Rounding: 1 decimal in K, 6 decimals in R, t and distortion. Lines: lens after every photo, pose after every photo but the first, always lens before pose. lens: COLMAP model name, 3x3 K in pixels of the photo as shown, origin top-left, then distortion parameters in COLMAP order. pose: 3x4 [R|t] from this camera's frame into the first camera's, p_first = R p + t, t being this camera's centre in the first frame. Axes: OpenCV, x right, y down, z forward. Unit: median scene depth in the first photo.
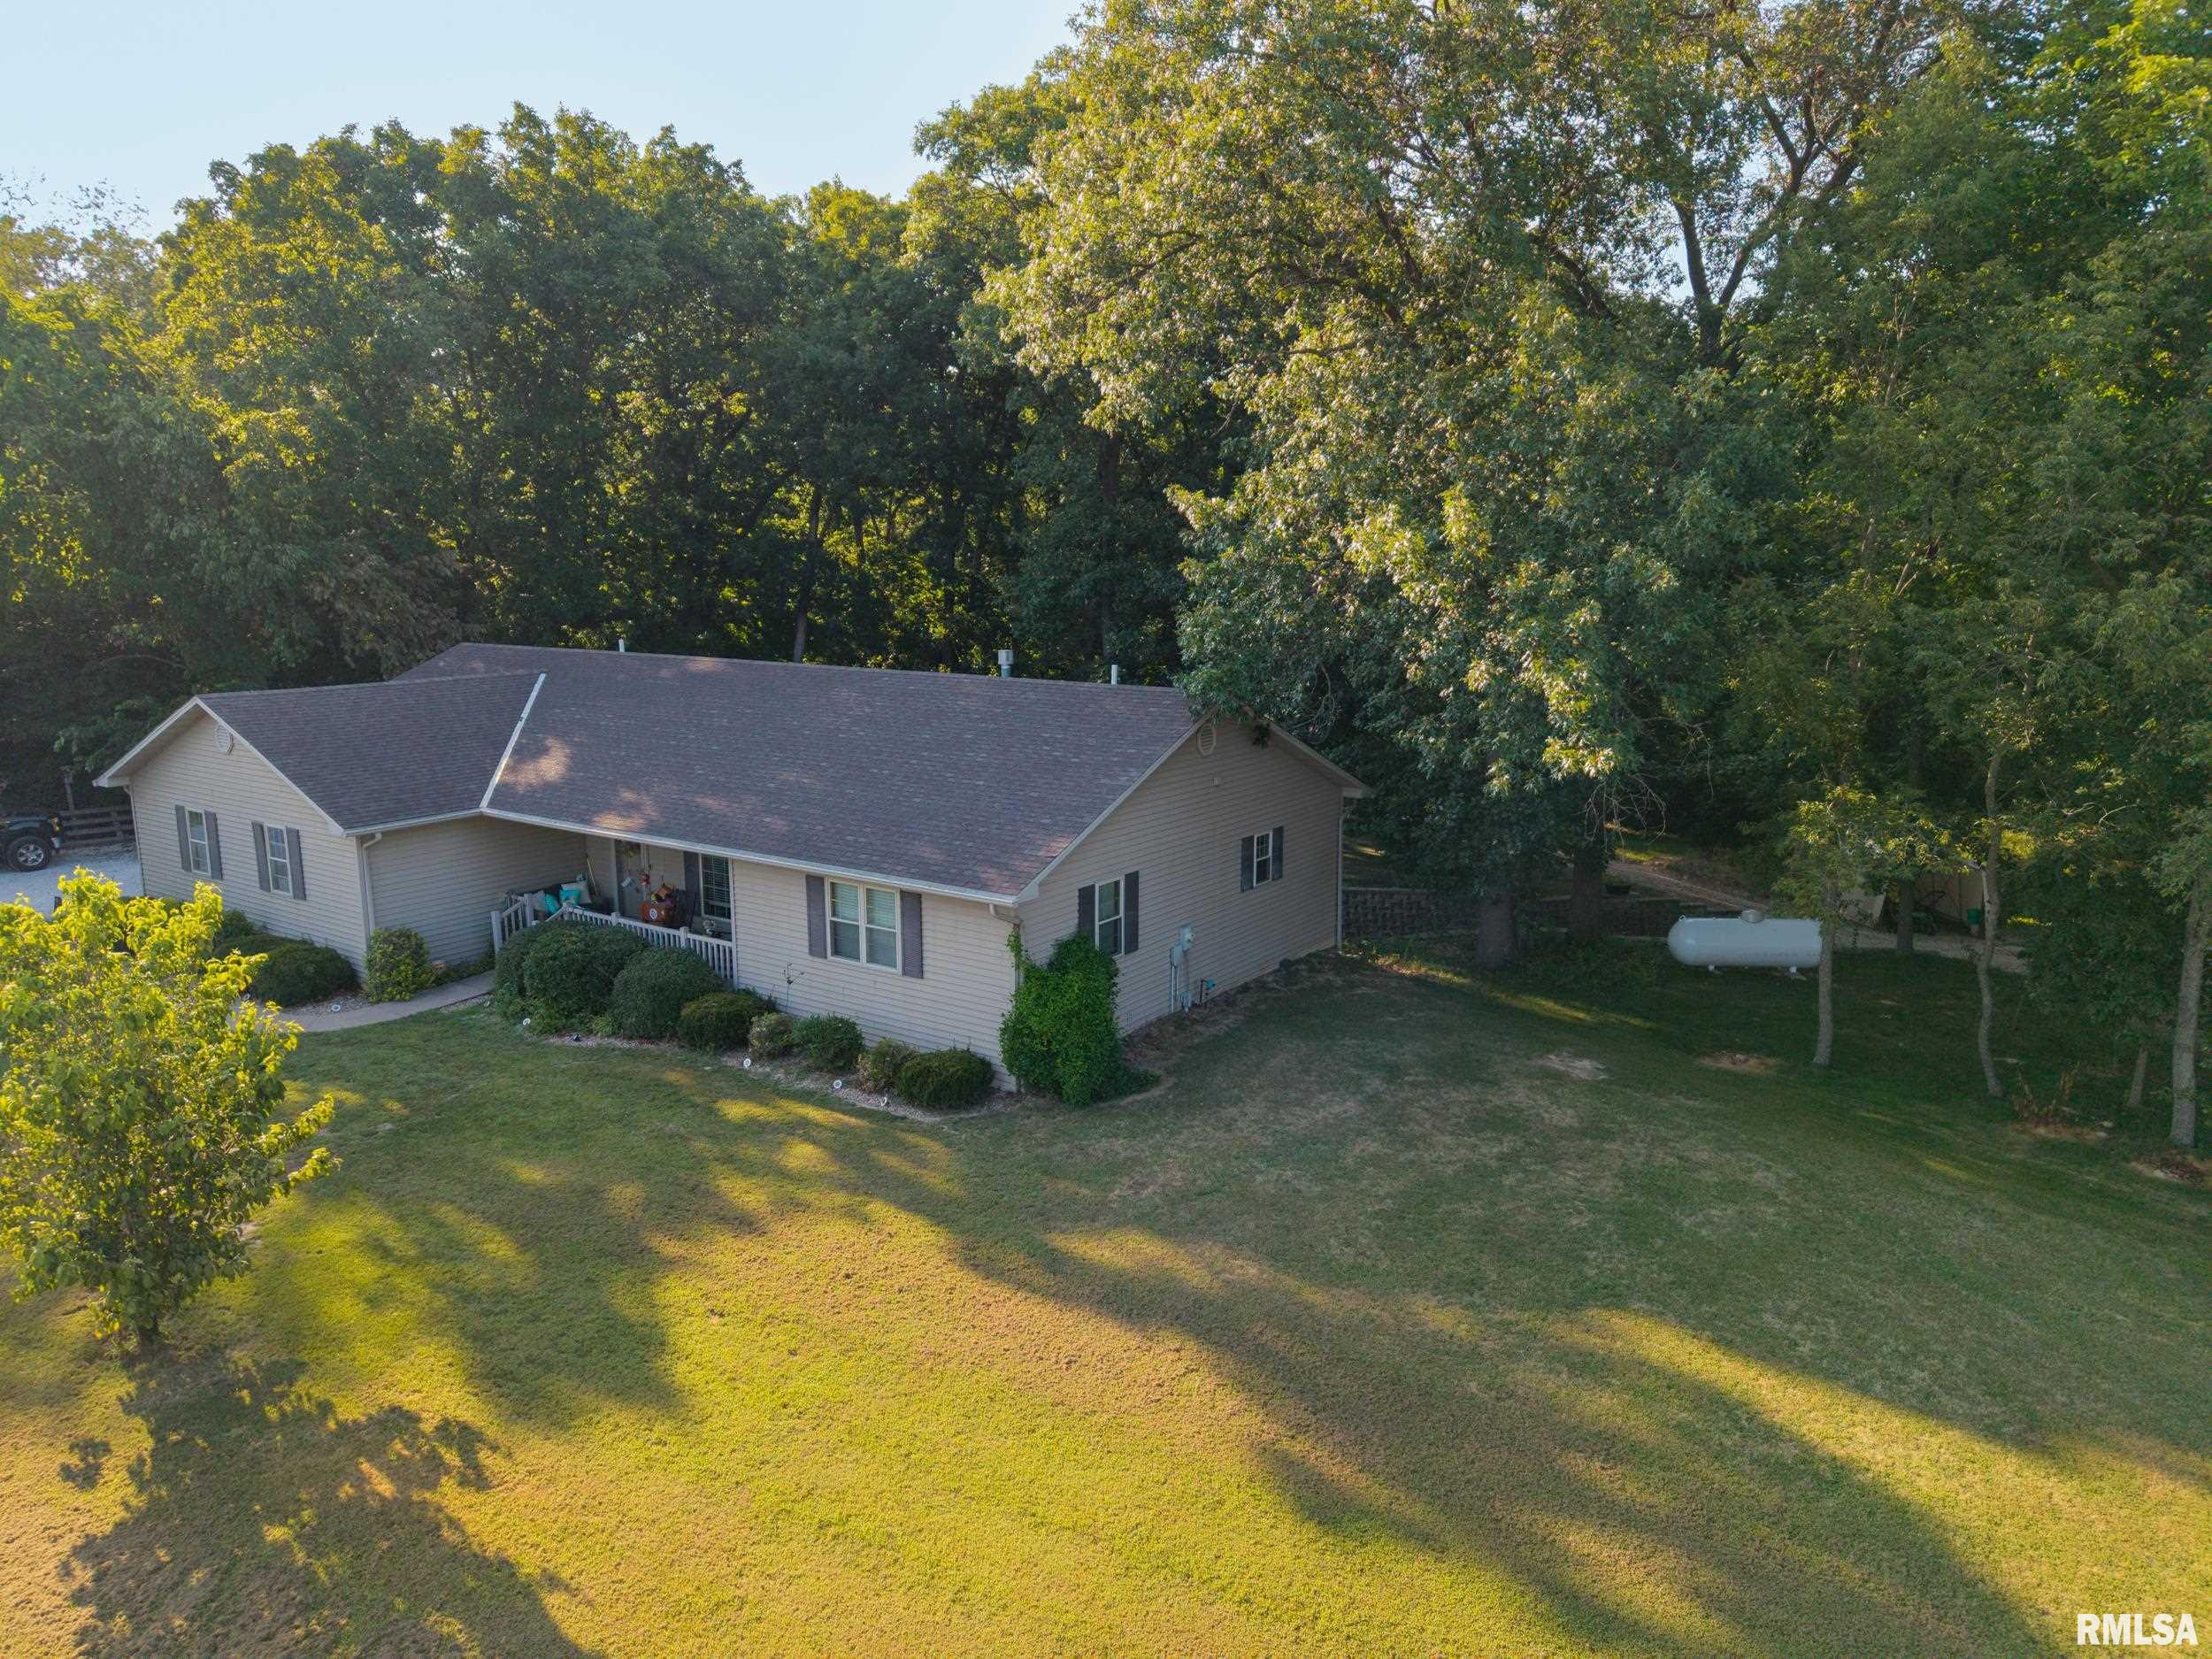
lens RADIAL K [[1510.8, 0, 1109.5], [0, 1510.8, 817.5], [0, 0, 1]] dist [0.041941, -0.024665]
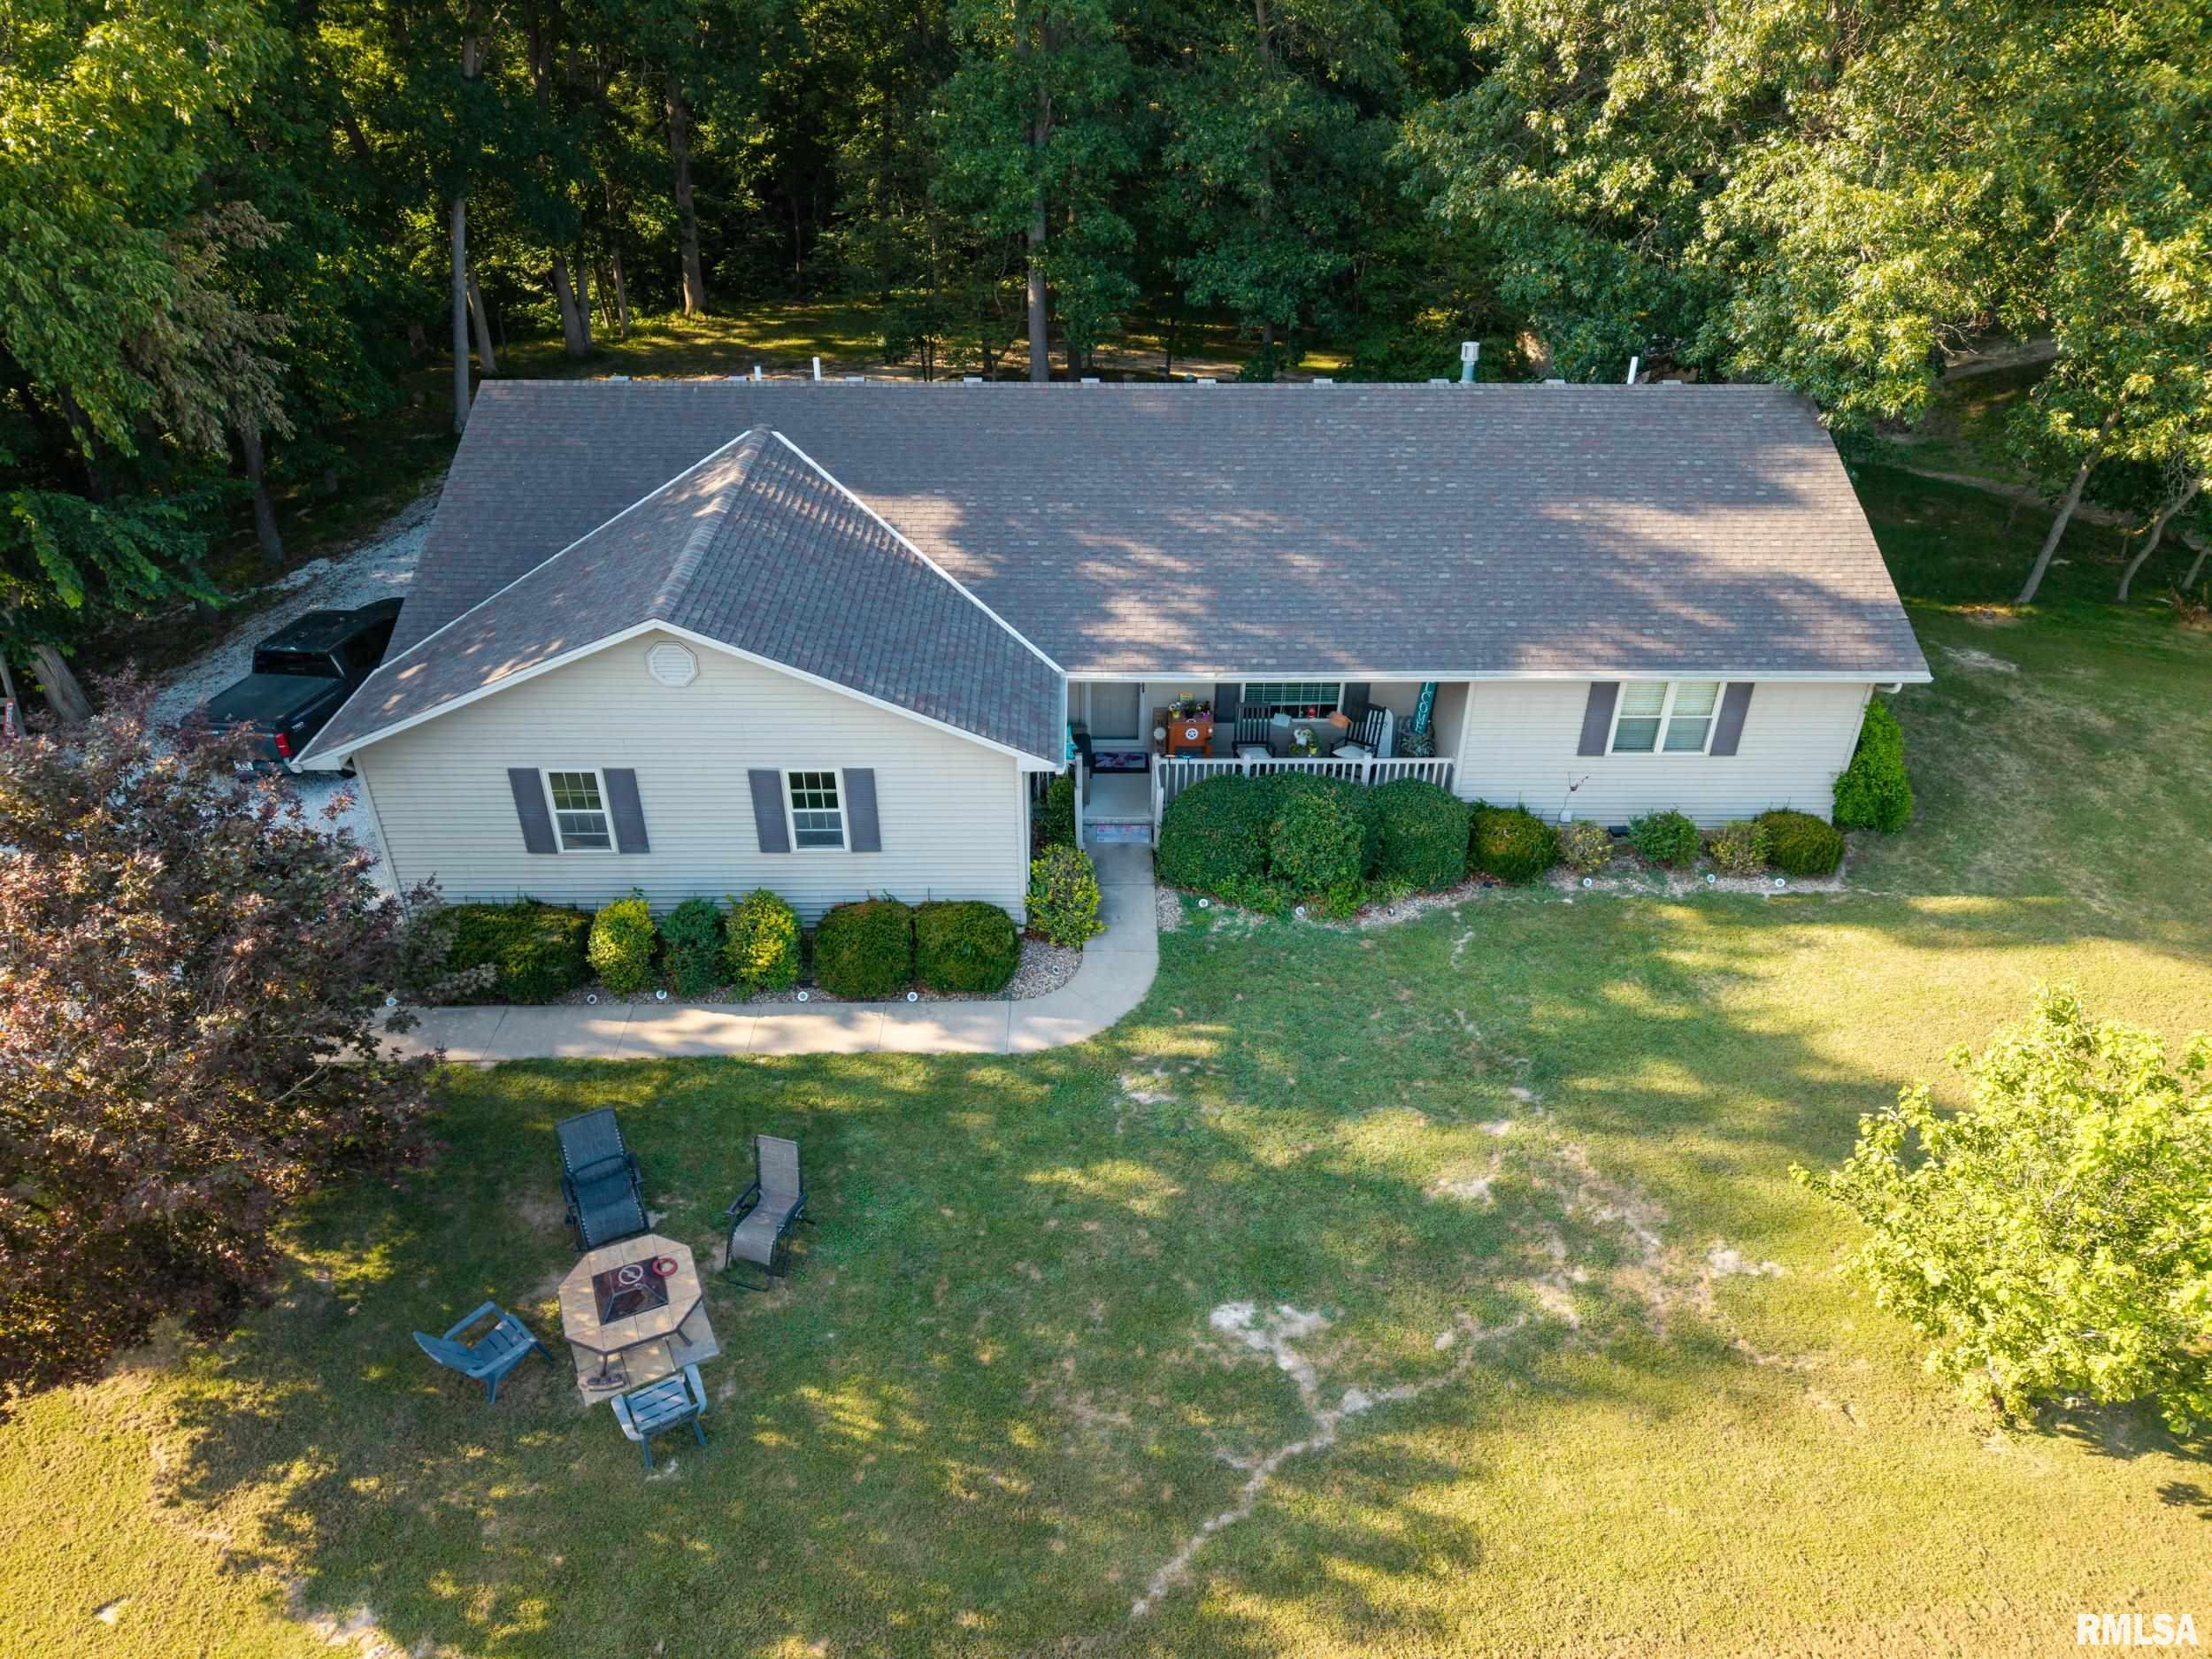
lens RADIAL K [[1510.8, 0, 1104.5], [0, 1510.8, 827.6], [0, 0, 1]] dist [0.041941, -0.024665]
pose [[0.802333, -0.322649, 0.502155, -0.994463], [0.084177, 0.894061, 0.439964, -0.338915], [-0.590912, -0.310728, 0.744494, 0.468050]]
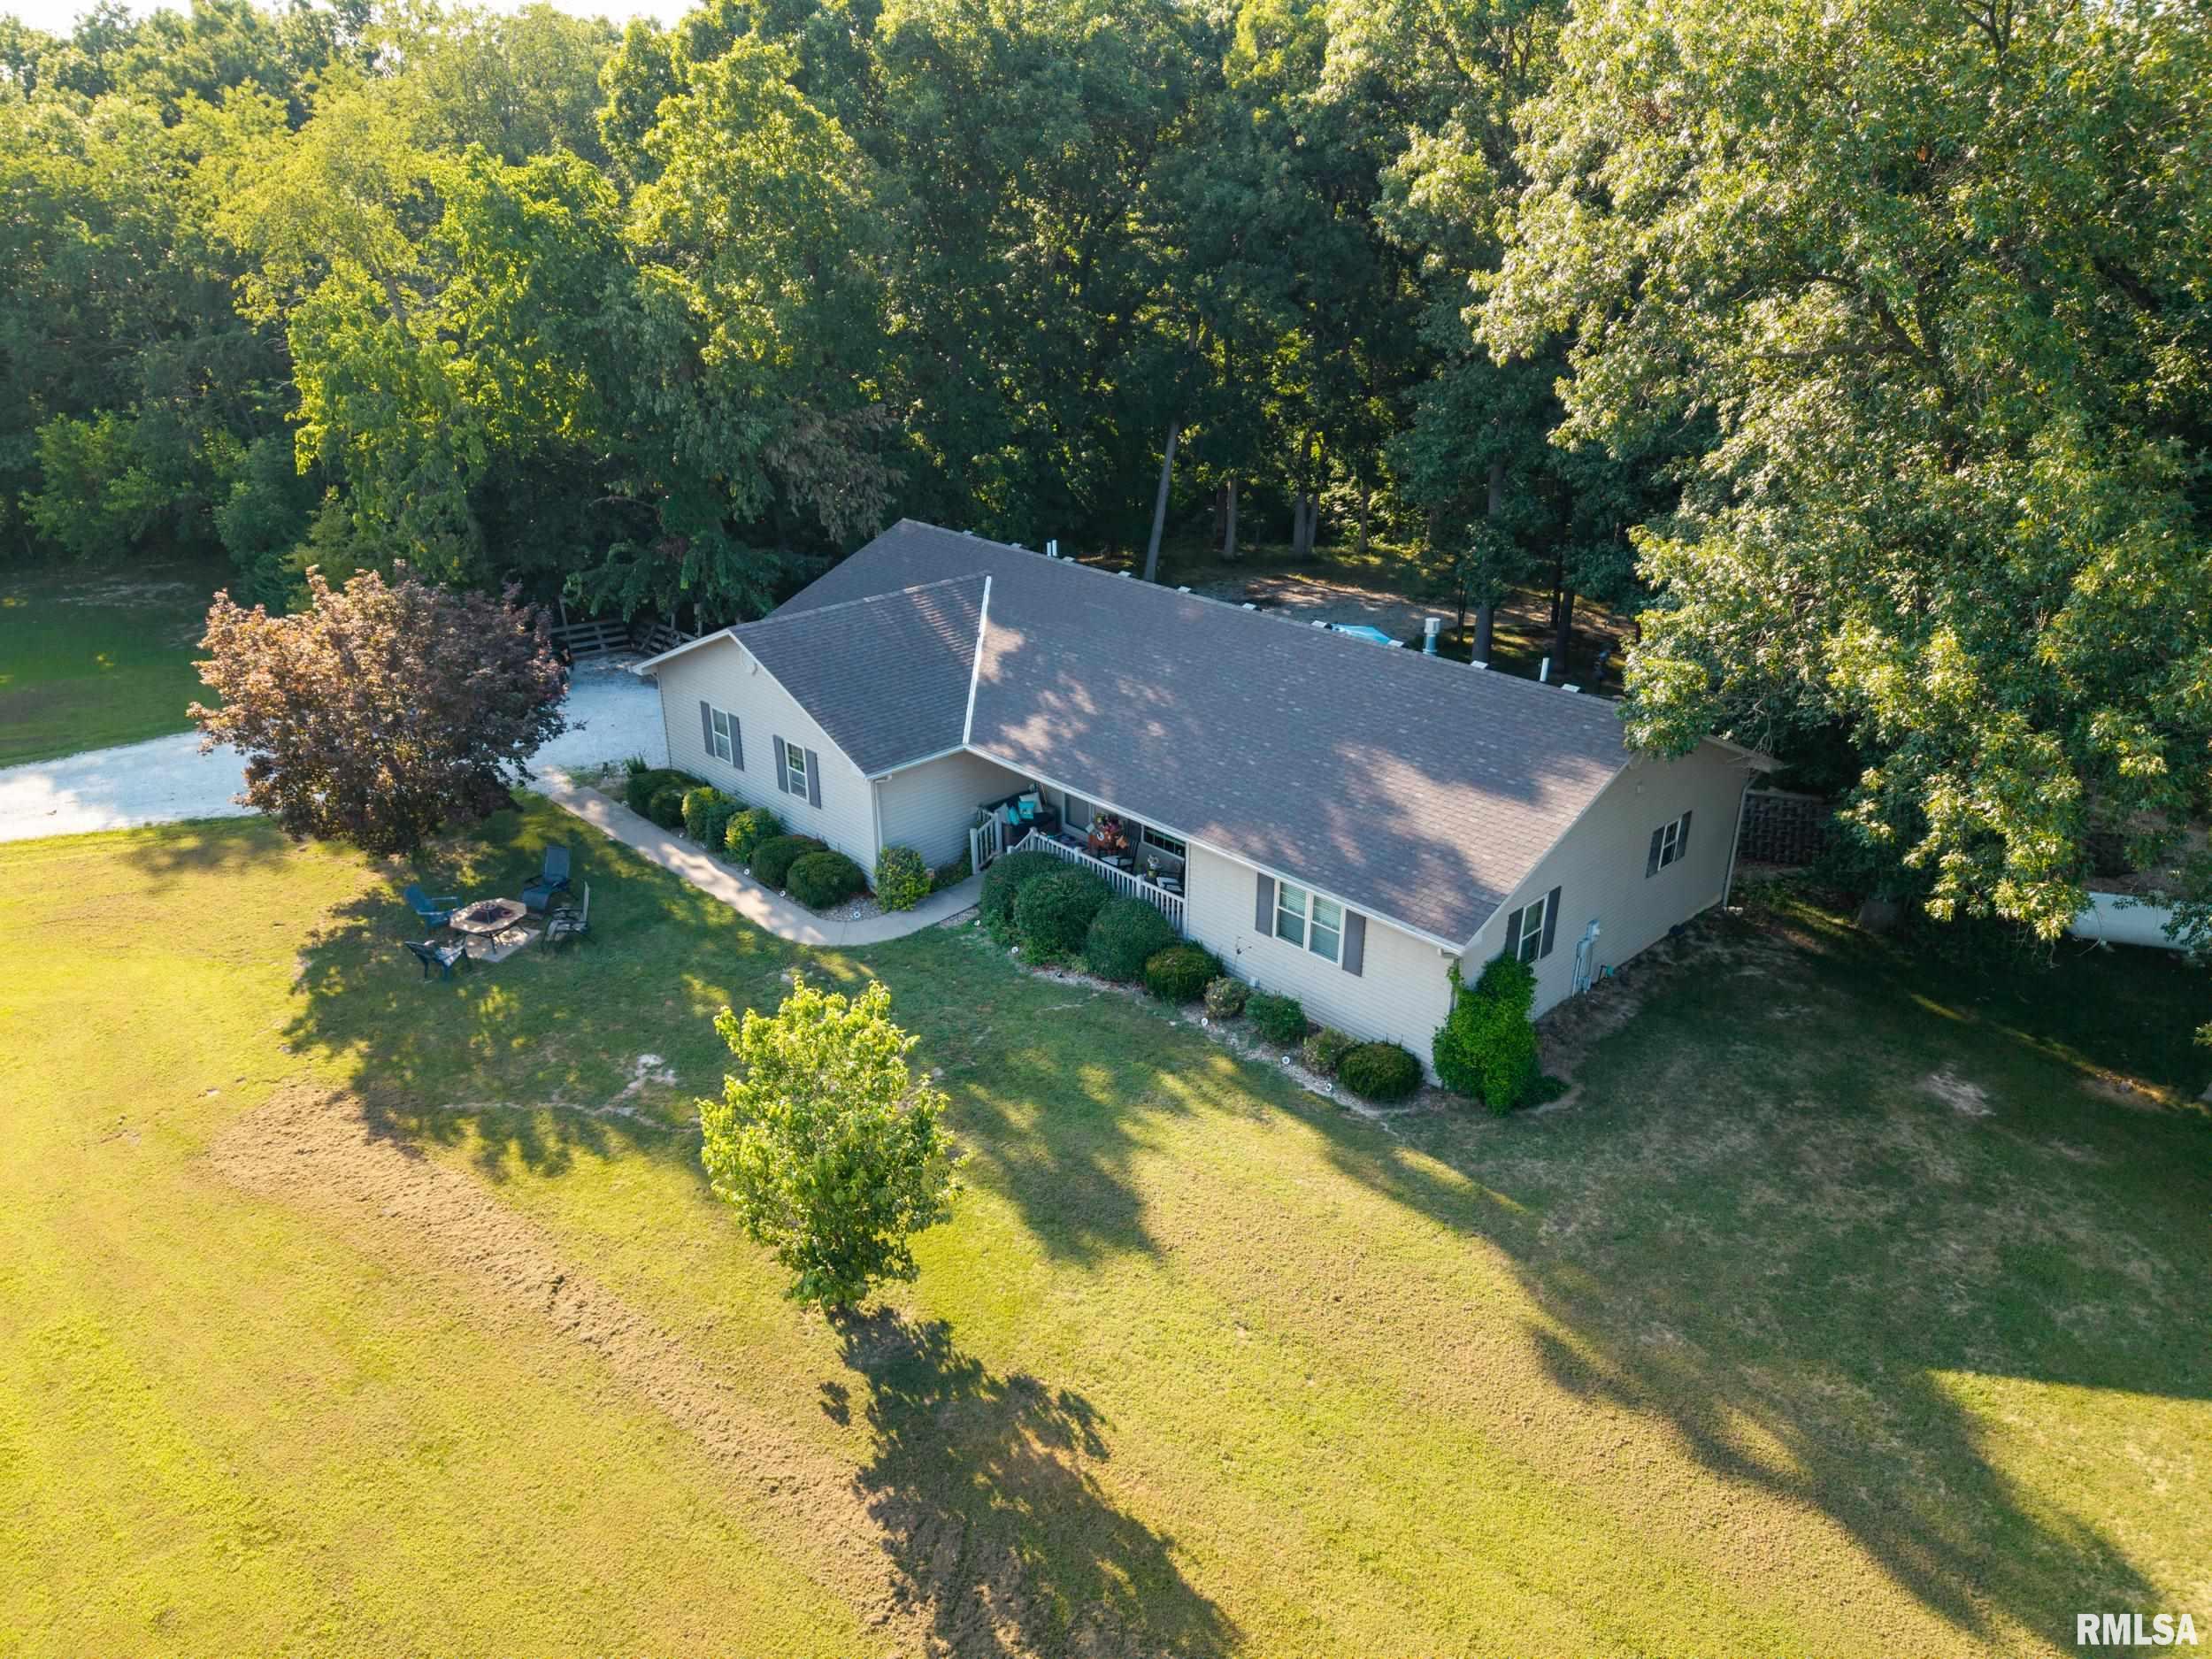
lens RADIAL K [[1510.8, 0, 1099.9], [0, 1510.8, 830.6], [0, 0, 1]] dist [0.041941, -0.024665]
pose [[0.982658, 0.078935, -0.167788, -0.138132], [-0.033308, 0.965290, 0.259047, -0.300944], [0.182412, -0.248966, 0.951179, -0.114362]]
